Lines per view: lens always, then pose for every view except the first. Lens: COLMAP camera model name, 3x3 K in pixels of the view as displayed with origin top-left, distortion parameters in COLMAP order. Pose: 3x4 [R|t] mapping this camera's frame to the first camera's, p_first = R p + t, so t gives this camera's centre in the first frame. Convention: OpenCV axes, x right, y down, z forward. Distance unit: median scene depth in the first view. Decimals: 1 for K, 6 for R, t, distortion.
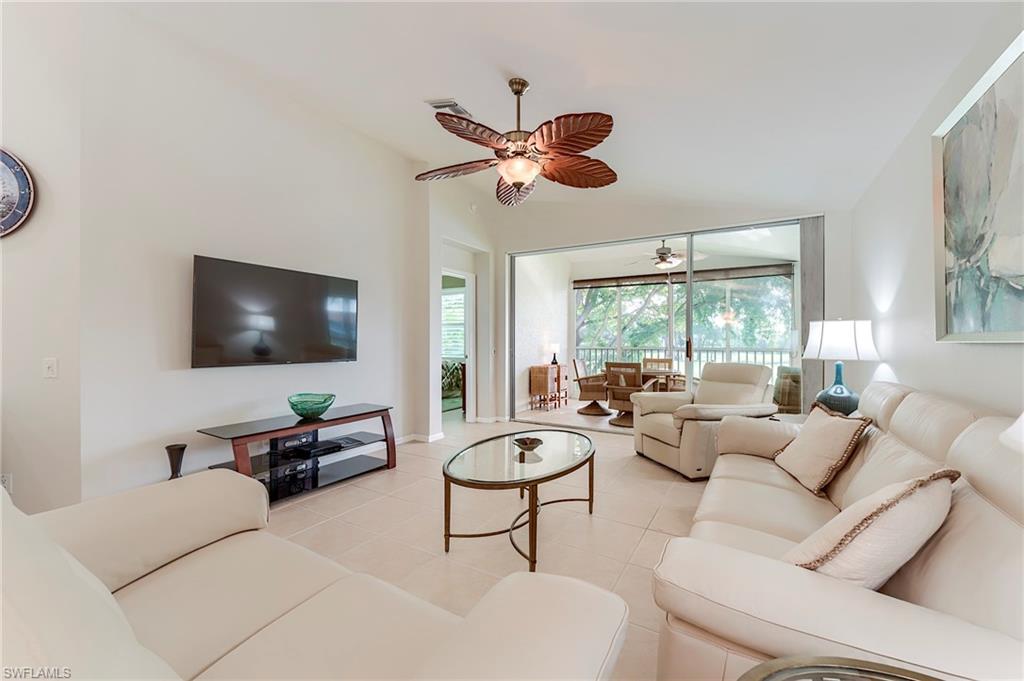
lens RADIAL K [[410.8, 0, 512.4], [0, 410.8, 342.0], [0, 0, 1]] dist [-0.002463, -0.003527]
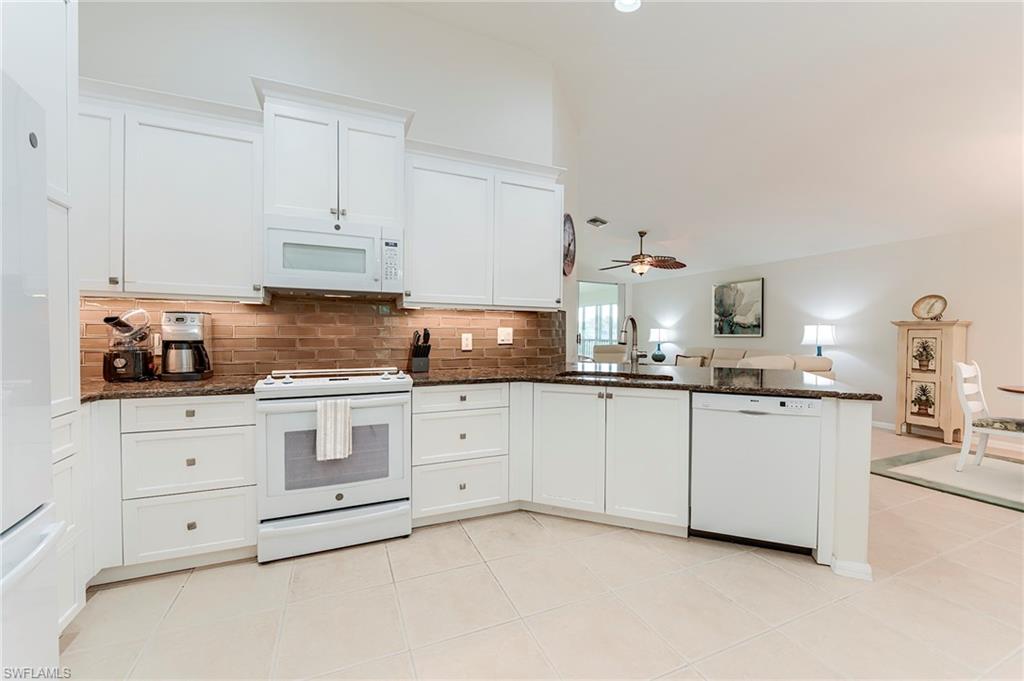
lens RADIAL K [[410.8, 0, 510.3], [0, 410.8, 341.9], [0, 0, 1]] dist [-0.002463, -0.003527]
pose [[0.588454, -0.011203, 0.808453, -1.455800], [-0.006289, 0.999810, 0.018432, -0.002715], [-0.808506, -0.015931, 0.588272, 0.096824]]
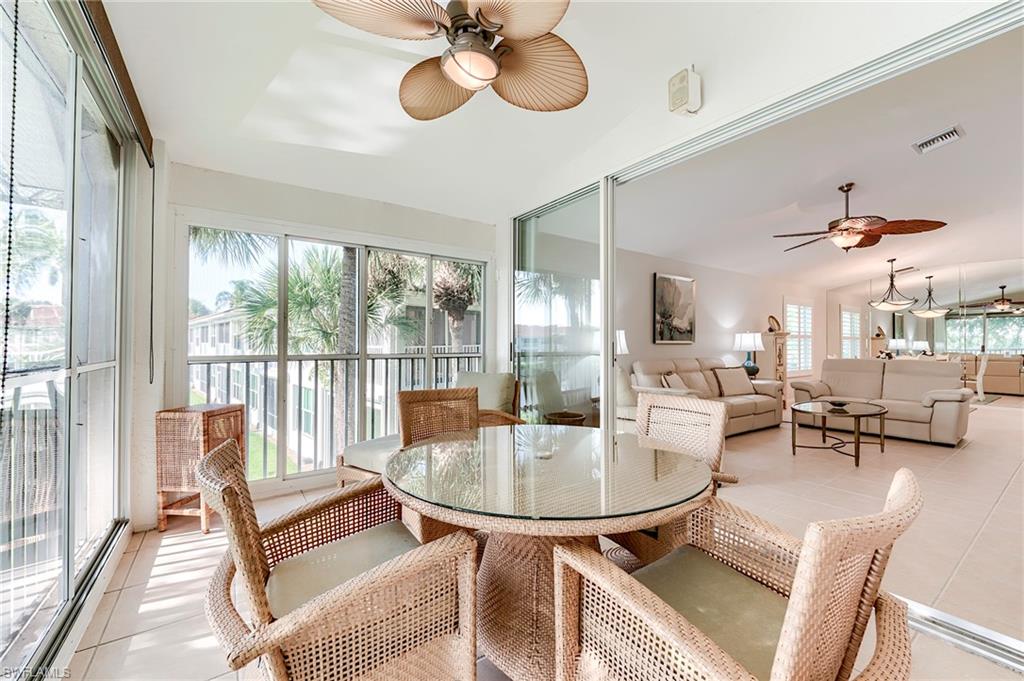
lens RADIAL K [[410.8, 0, 511.8], [0, 410.8, 339.8], [0, 0, 1]] dist [-0.002463, -0.003527]
pose [[-0.908739, 0.003260, 0.417353, 0.319887], [-0.001240, 0.999944, -0.010512, 0.003396], [-0.417364, -0.010070, -0.908684, 1.775733]]
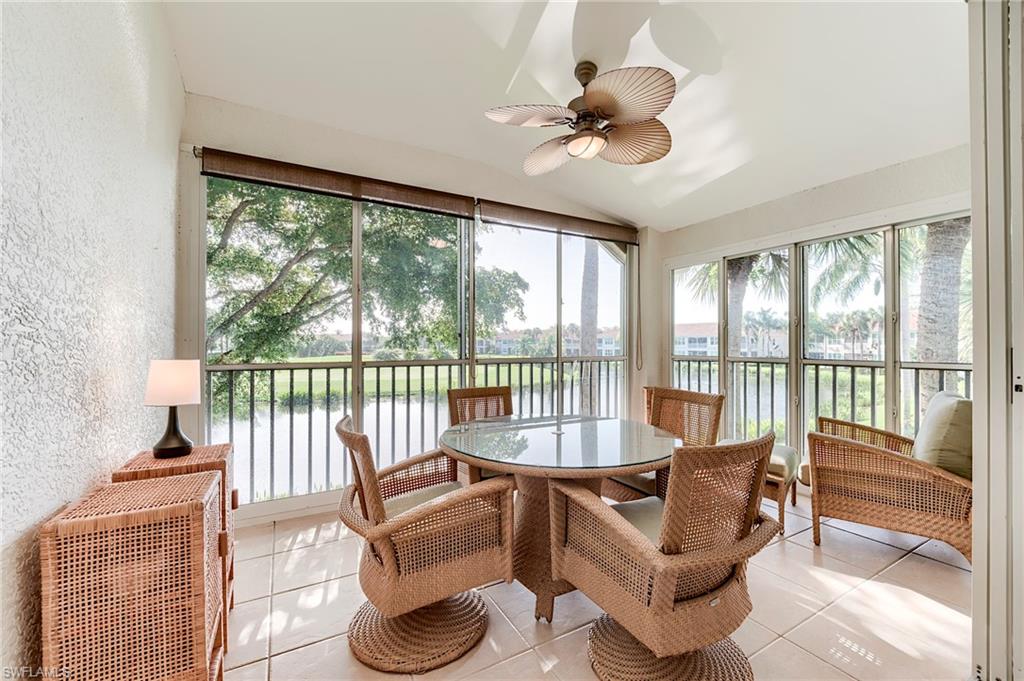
lens RADIAL K [[410.8, 0, 512.1], [0, 410.8, 338.7], [0, 0, 1]] dist [-0.002463, -0.003527]
pose [[0.498067, 0.012554, 0.867048, 0.007056], [-0.000954, 0.999903, -0.013929, -0.007581], [-0.867138, 0.006111, 0.498031, 1.237675]]
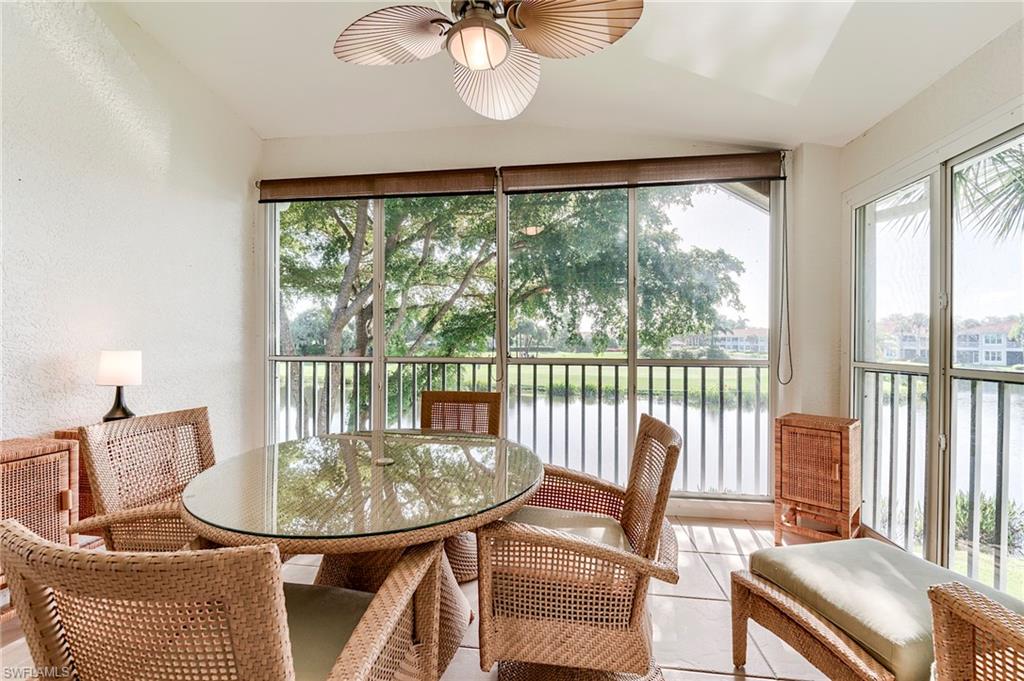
lens RADIAL K [[410.8, 0, 511.4], [0, 410.8, 335.8], [0, 0, 1]] dist [-0.002463, -0.003527]
pose [[0.920416, 0.008290, 0.390853, 0.407177], [-0.003239, 0.999903, -0.013579, -0.005319], [-0.390928, 0.011232, 0.920353, 1.070889]]
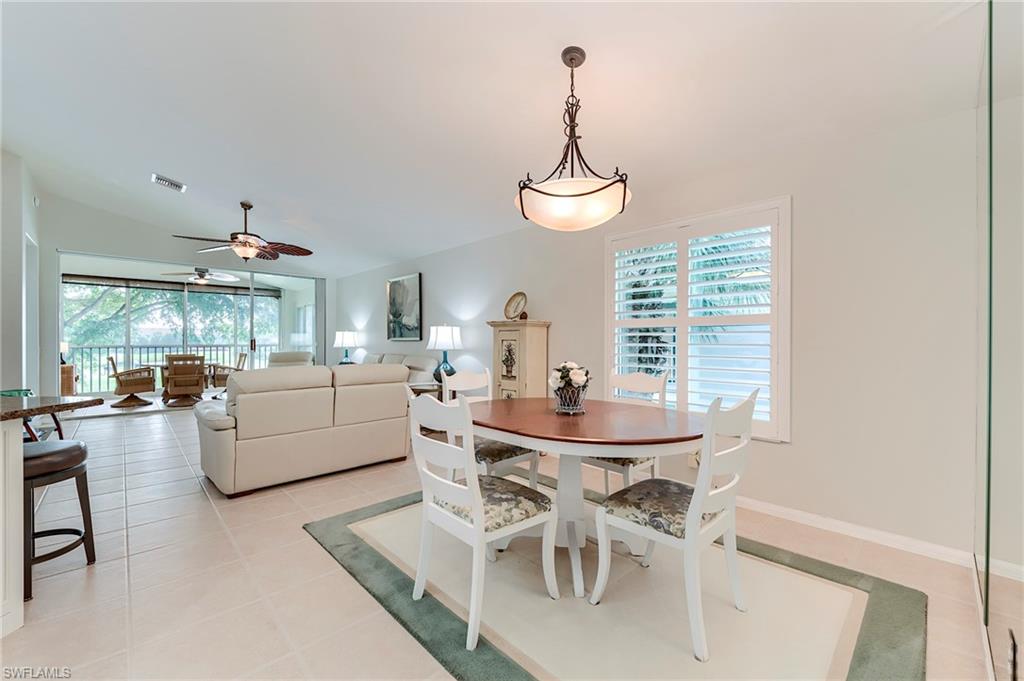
lens RADIAL K [[410.8, 0, 512.7], [0, 410.8, 339.1], [0, 0, 1]] dist [-0.002463, -0.003527]
pose [[0.267540, 0.001994, 0.963545, -0.869424], [0.000550, 0.999997, -0.002222, -0.000593], [-0.963547, 0.001124, 0.267538, -0.408334]]
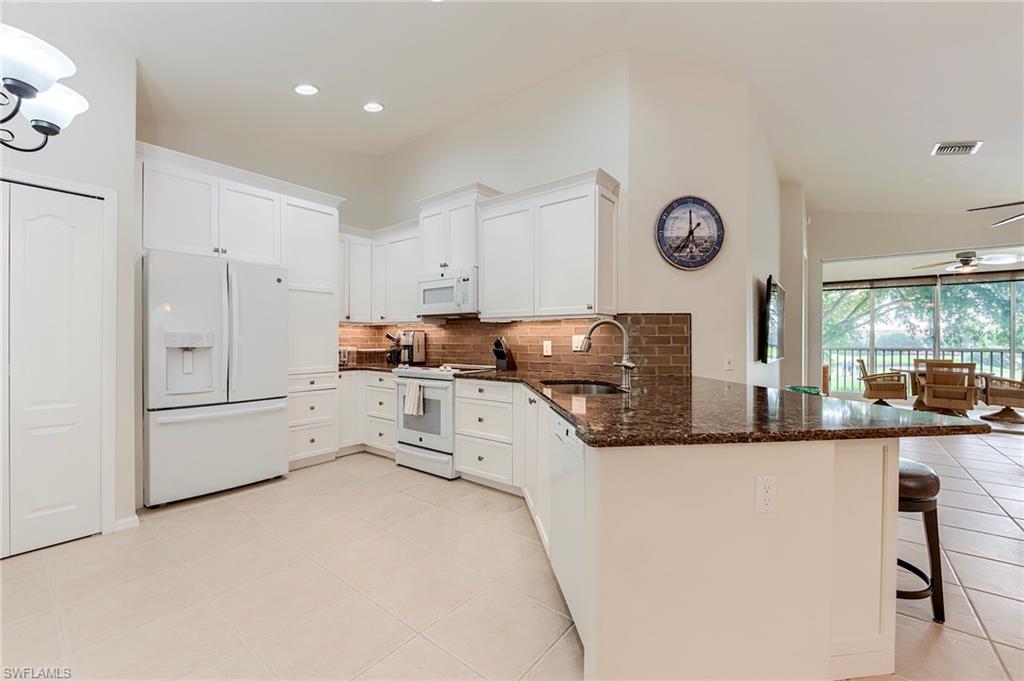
lens RADIAL K [[410.8, 0, 510.6], [0, 410.8, 343.3], [0, 0, 1]] dist [-0.002463, -0.003527]
pose [[0.990966, 0.003305, -0.134072, -0.892095], [-0.002594, 0.999982, 0.005479, -0.003170], [0.134088, -0.005082, 0.990956, -0.238661]]
